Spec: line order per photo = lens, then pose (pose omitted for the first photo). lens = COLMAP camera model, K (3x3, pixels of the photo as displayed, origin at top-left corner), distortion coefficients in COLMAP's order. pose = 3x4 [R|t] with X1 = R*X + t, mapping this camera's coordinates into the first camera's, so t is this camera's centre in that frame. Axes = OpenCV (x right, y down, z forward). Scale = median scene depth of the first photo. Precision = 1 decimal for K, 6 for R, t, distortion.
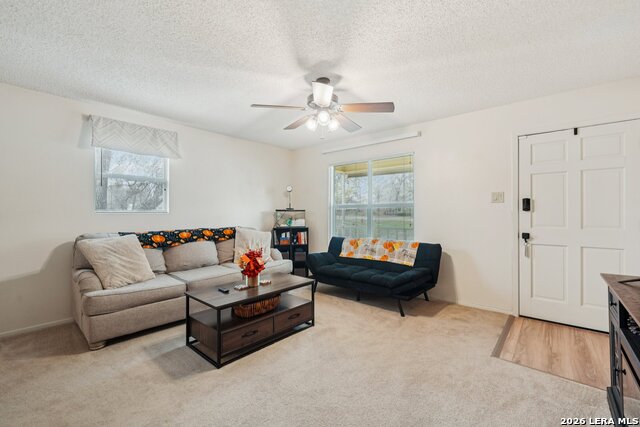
lens RADIAL K [[273.5, 0, 319.9], [0, 273.5, 211.6], [0, 0, 1]] dist [0.001236, 0.000065]
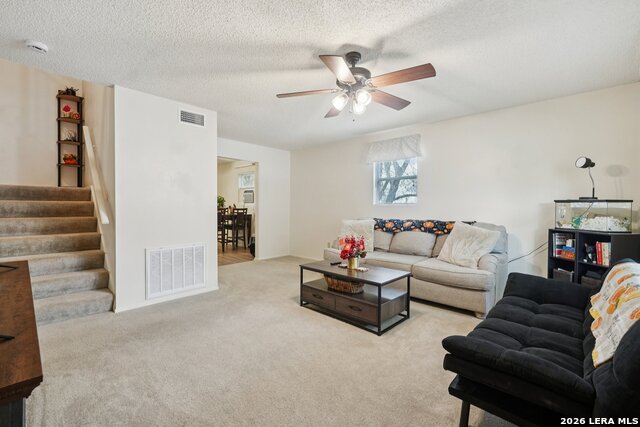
lens RADIAL K [[273.5, 0, 320.2], [0, 273.5, 210.7], [0, 0, 1]] dist [0.001236, 0.000065]
pose [[-0.036998, 0.021187, -0.999091, 0.668345], [0.001921, 0.999775, 0.021130, 0.004186], [0.999313, -0.001138, -0.037031, 0.674798]]
